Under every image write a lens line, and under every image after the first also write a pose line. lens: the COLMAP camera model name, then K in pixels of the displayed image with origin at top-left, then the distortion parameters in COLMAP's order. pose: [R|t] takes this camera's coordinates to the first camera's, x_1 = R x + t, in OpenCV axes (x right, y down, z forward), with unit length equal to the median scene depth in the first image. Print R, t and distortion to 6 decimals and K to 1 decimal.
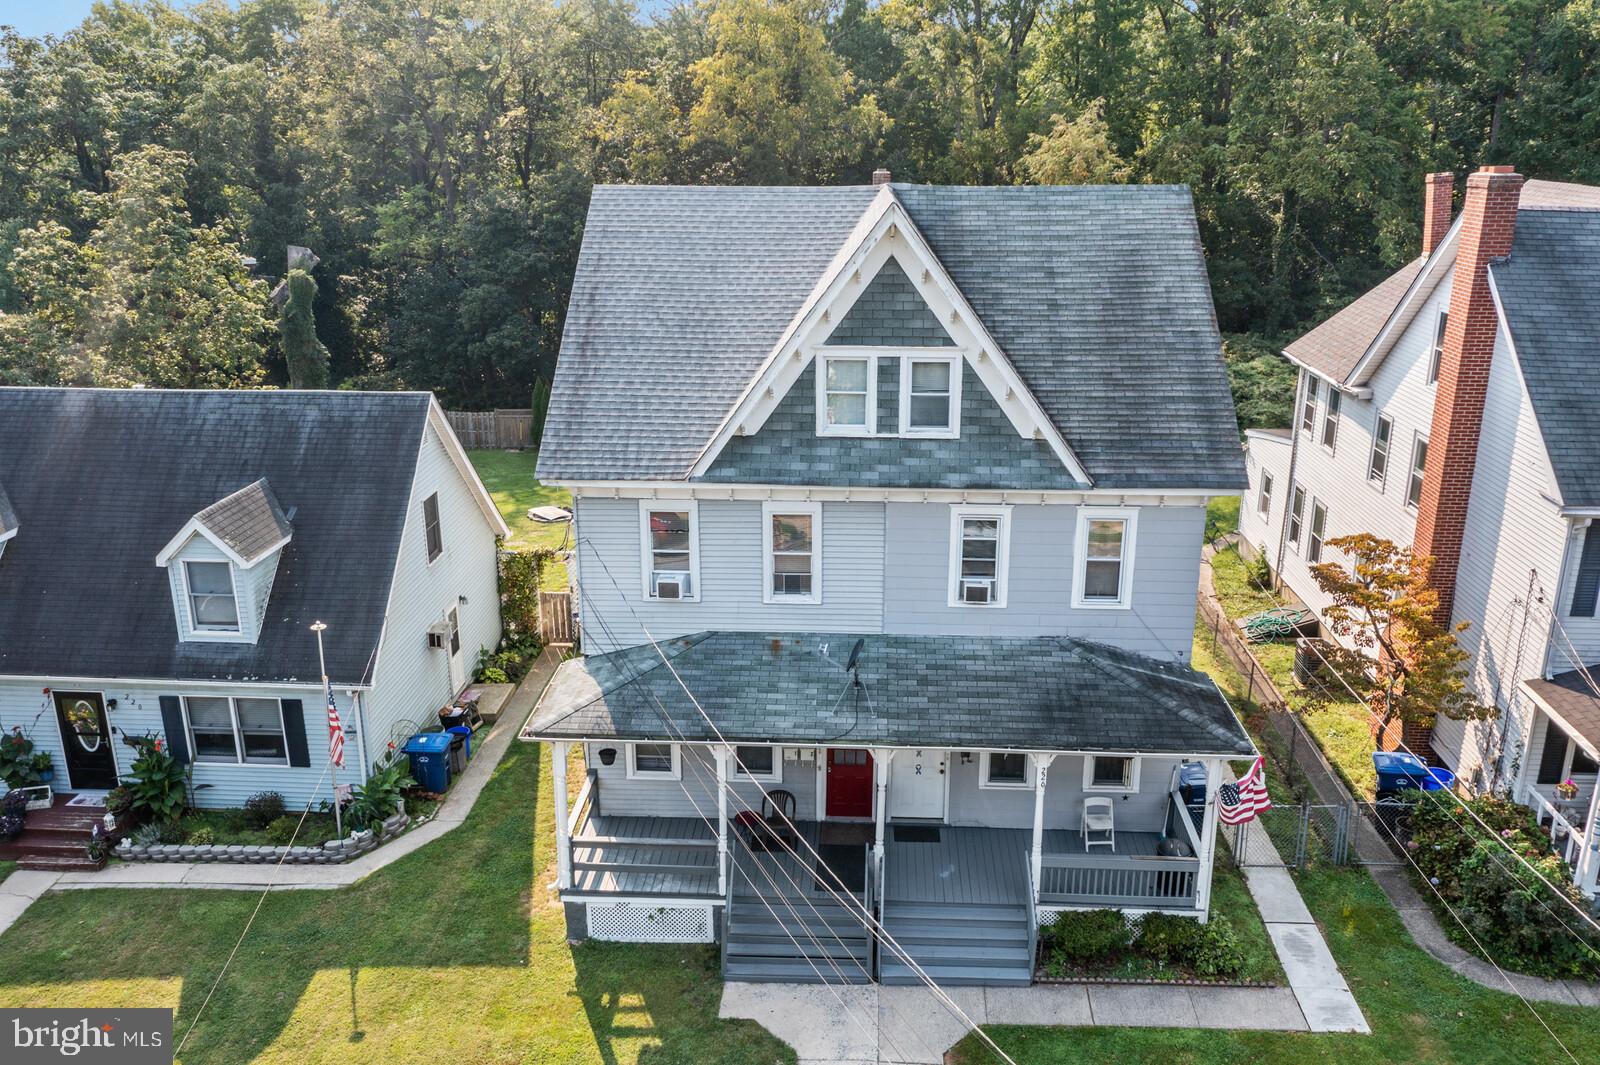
lens RADIAL K [[1263.3, 0, 799.9], [0, 1263.3, 531.9], [0, 0, 1]] dist [-0.008305, -0.003279]
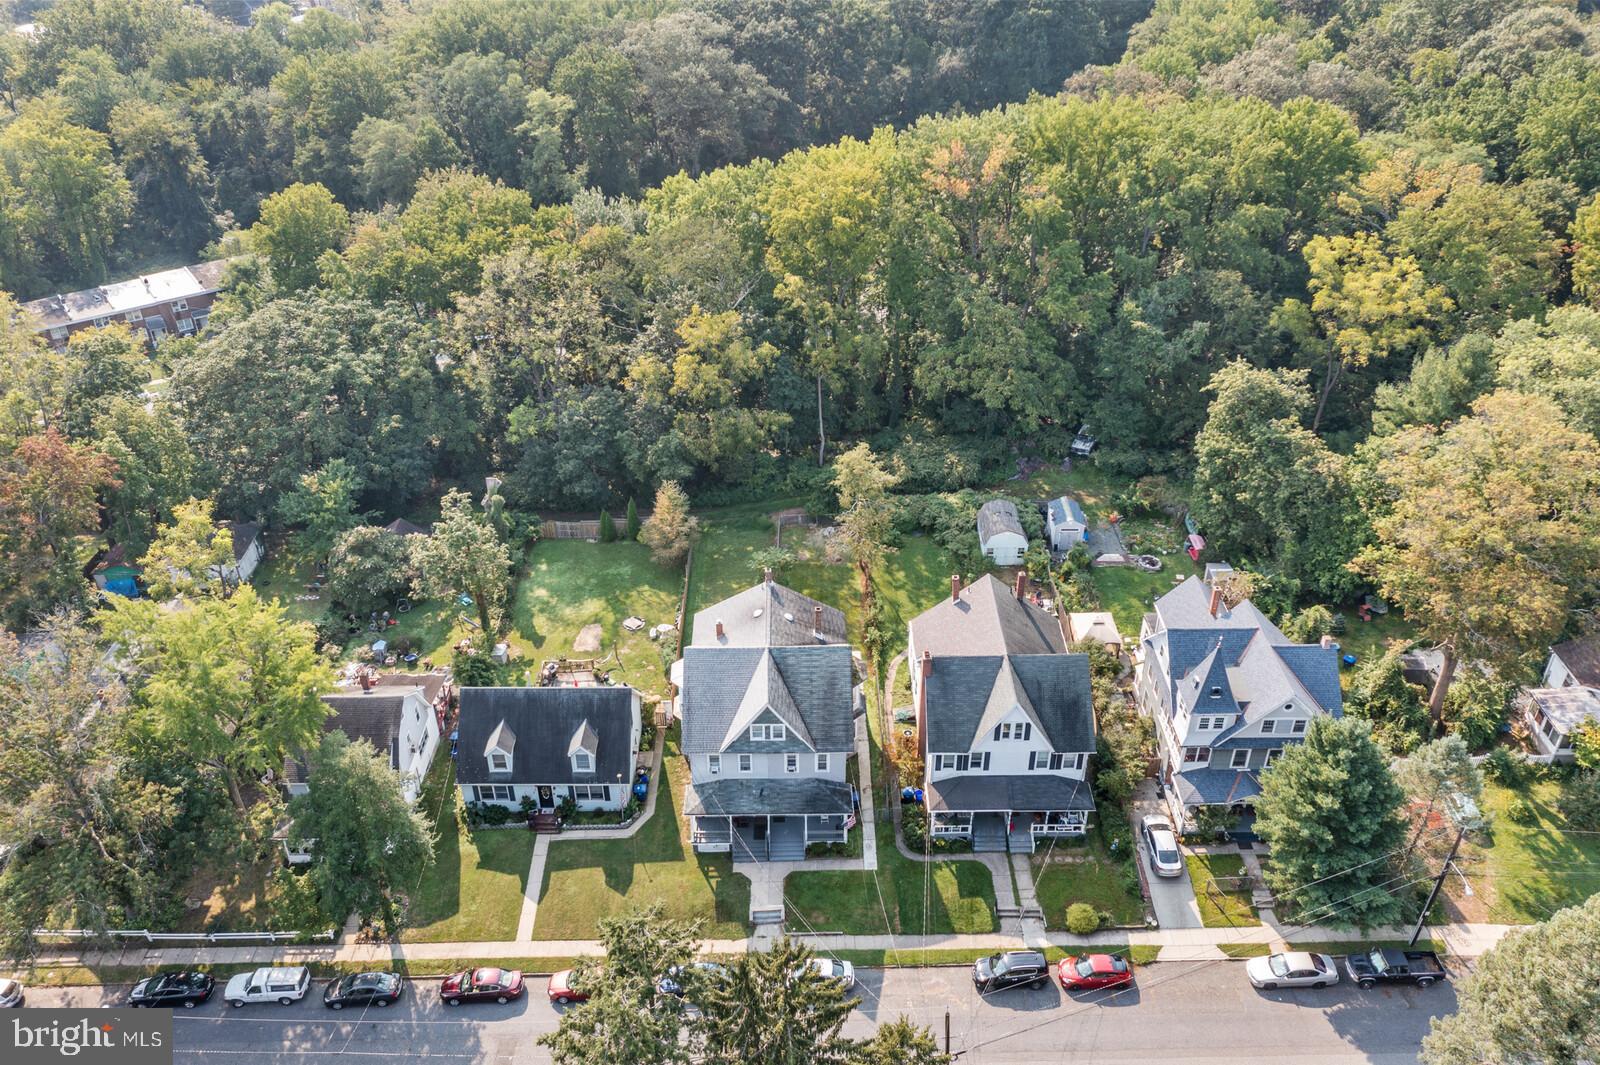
lens RADIAL K [[1263.3, 0, 801.0], [0, 1263.3, 533.4], [0, 0, 1]] dist [-0.008305, -0.003279]
pose [[0.997836, -0.036834, 0.054461, -0.021069], [0.020517, 0.961420, 0.274318, -1.809077], [-0.062464, -0.272607, 0.960096, -2.704041]]
